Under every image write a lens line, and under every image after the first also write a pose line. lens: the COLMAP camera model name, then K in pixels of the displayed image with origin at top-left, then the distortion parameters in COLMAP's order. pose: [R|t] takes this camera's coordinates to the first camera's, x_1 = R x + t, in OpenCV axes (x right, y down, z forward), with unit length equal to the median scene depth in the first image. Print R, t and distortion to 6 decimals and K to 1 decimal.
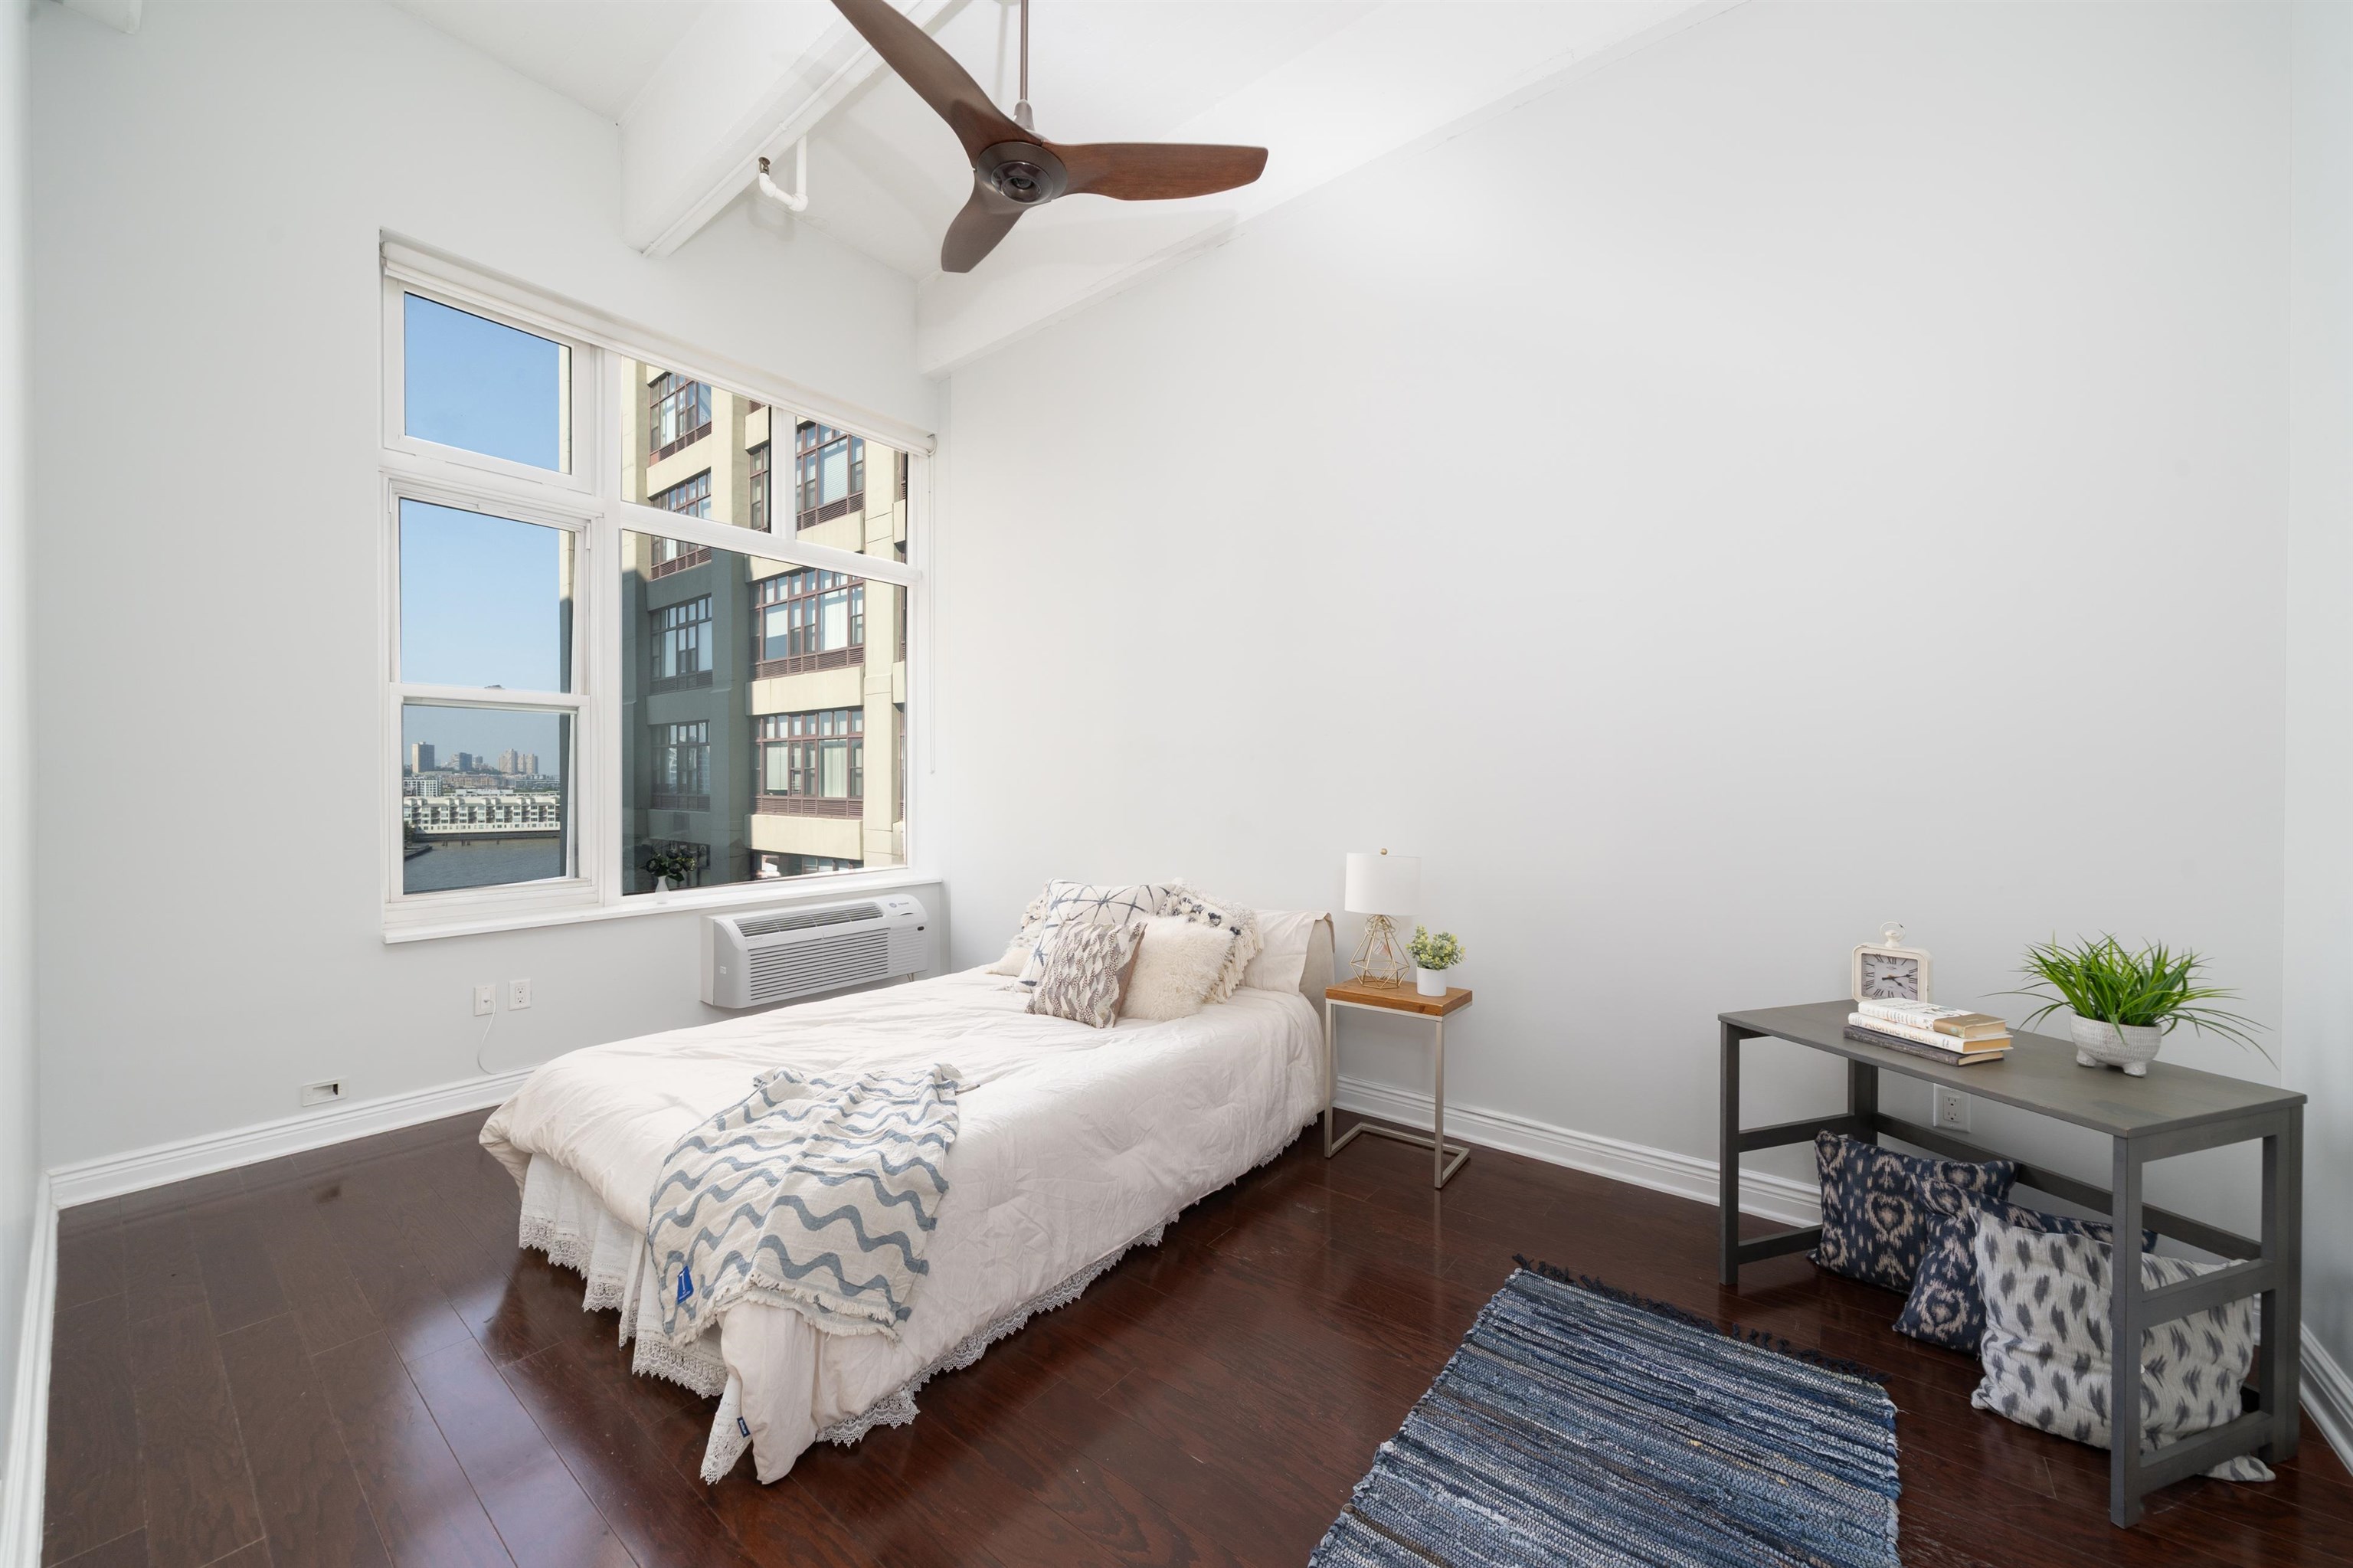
lens RADIAL K [[883.7, 0, 1196.5], [0, 883.7, 786.2], [0, 0, 1]] dist [-0.008792, 0.001380]
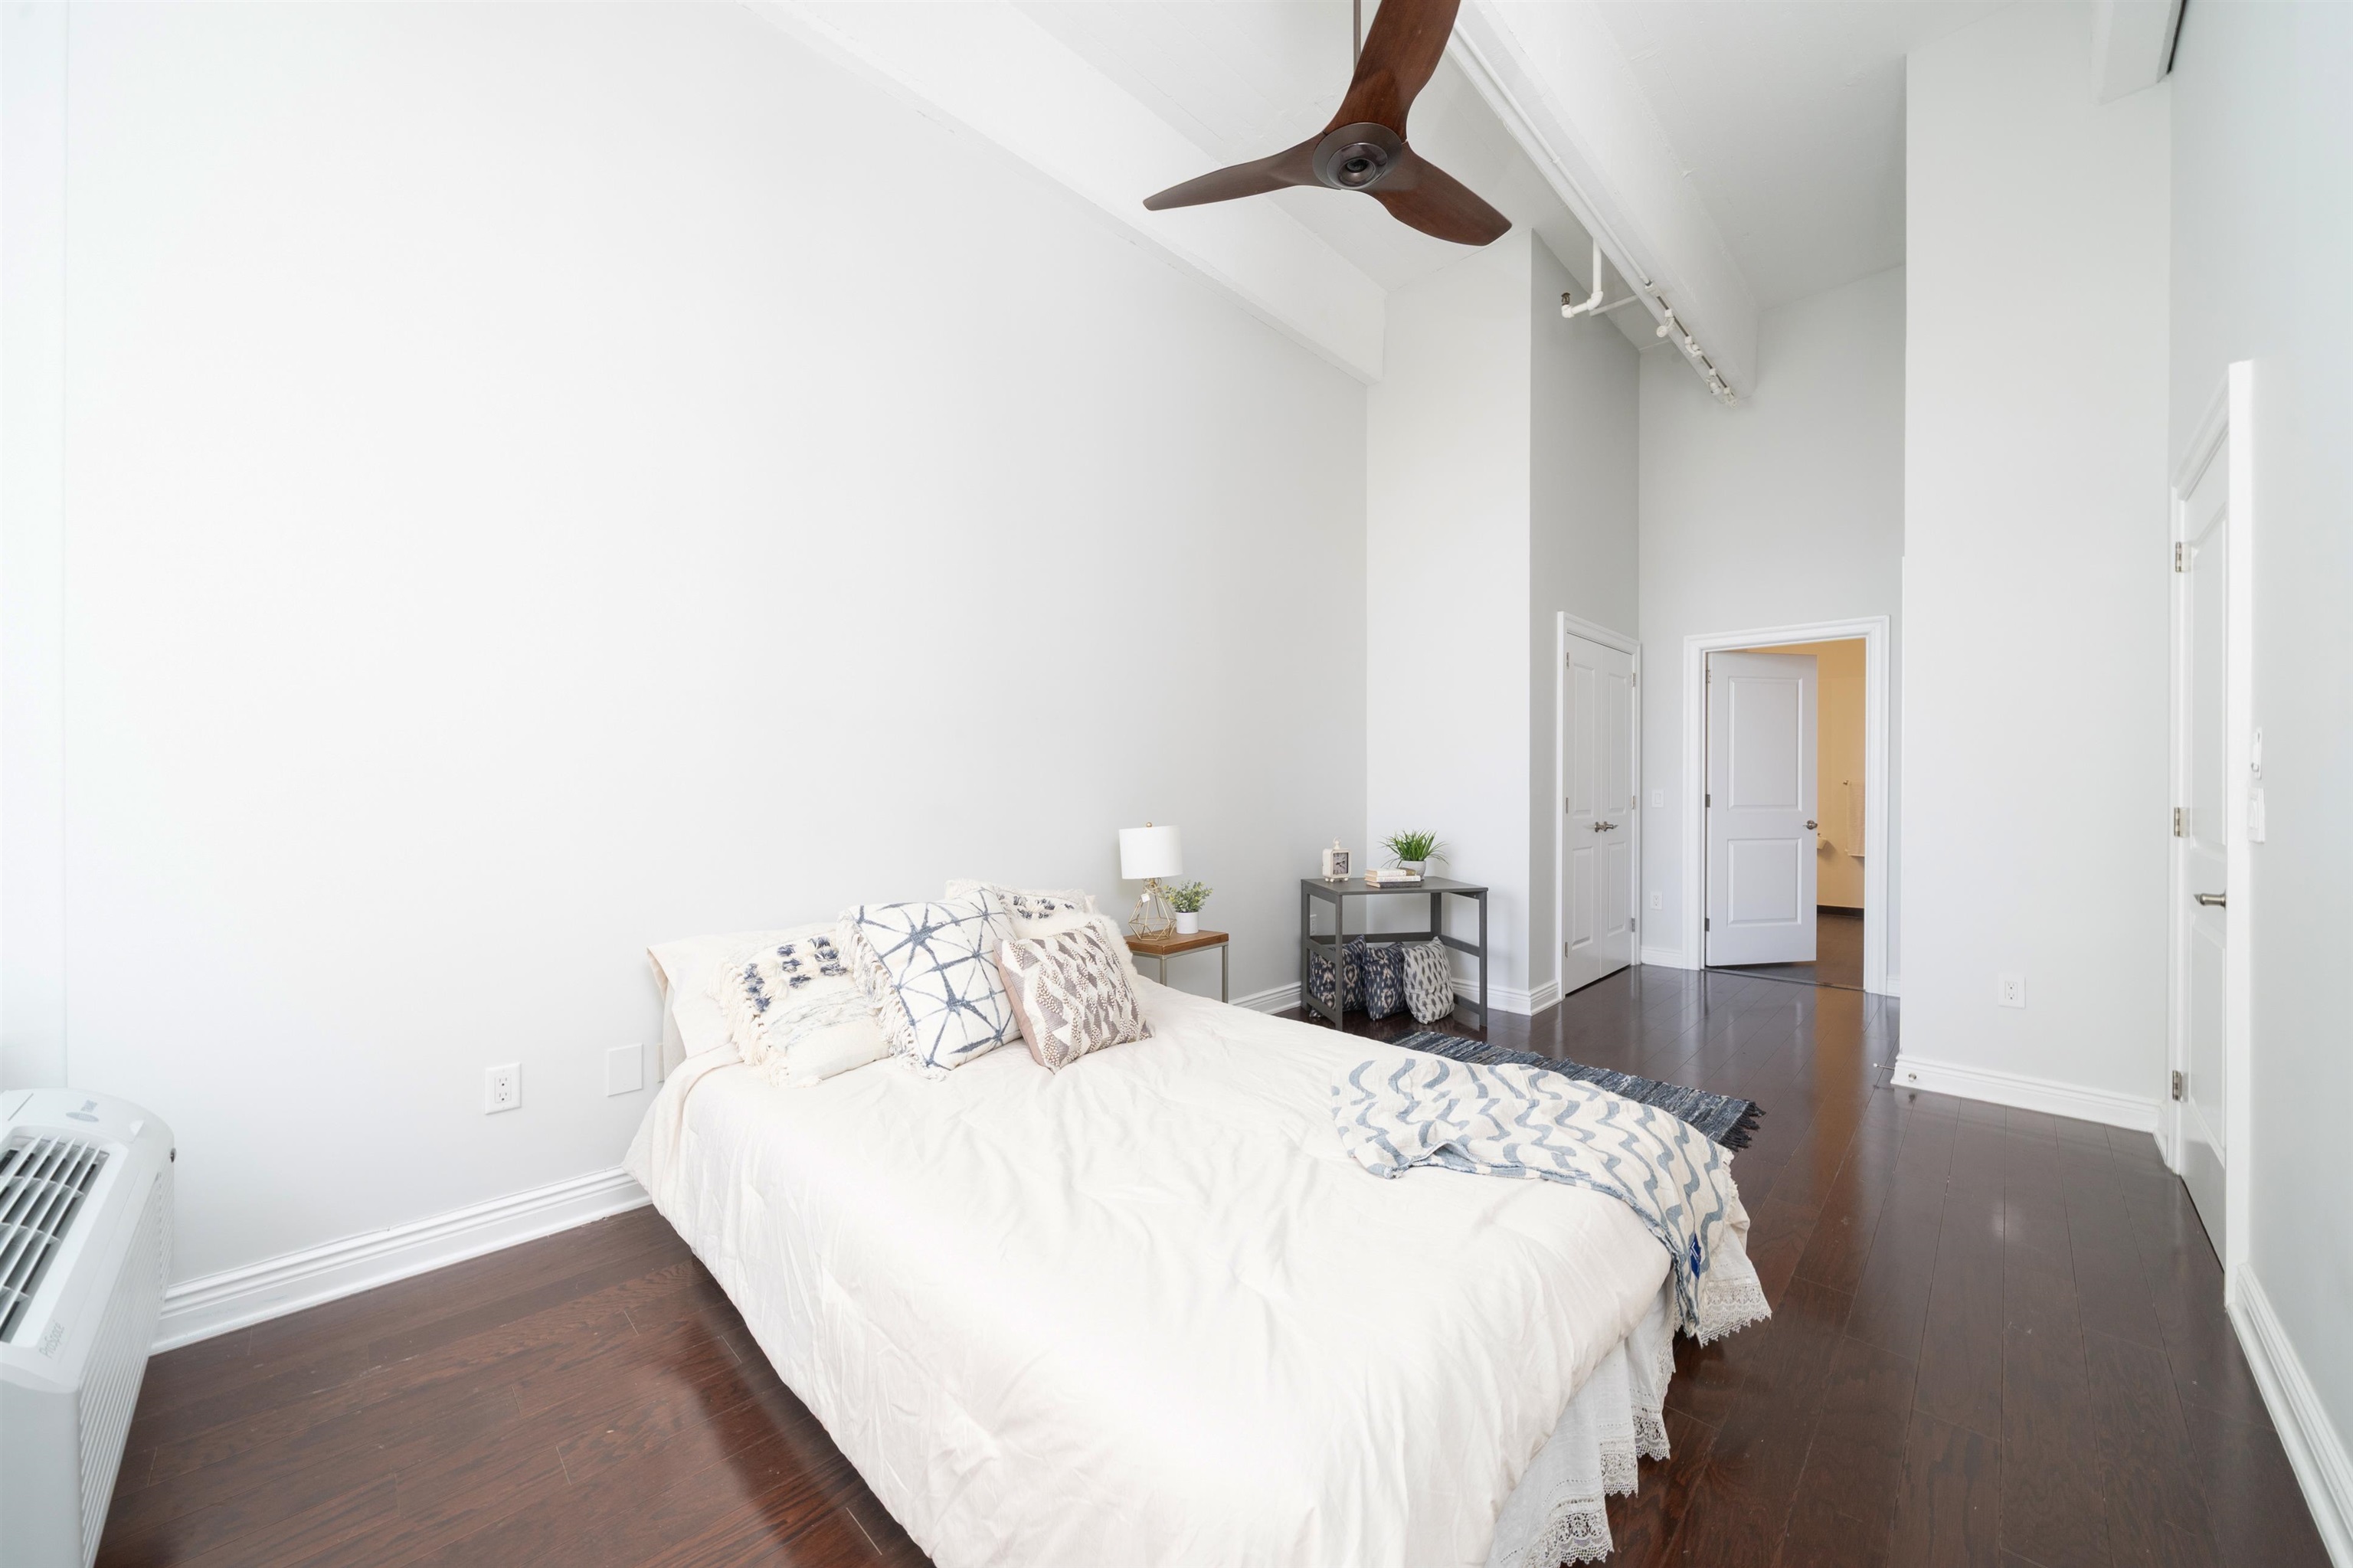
lens RADIAL K [[883.7, 0, 1168.6], [0, 883.7, 786.7], [0, 0, 1]] dist [-0.008792, 0.001380]
pose [[0.080997, -0.002820, 0.996710, -1.055282], [-0.002079, 0.999993, 0.002998, 0.025815], [-0.996712, -0.002315, 0.080991, 0.983654]]
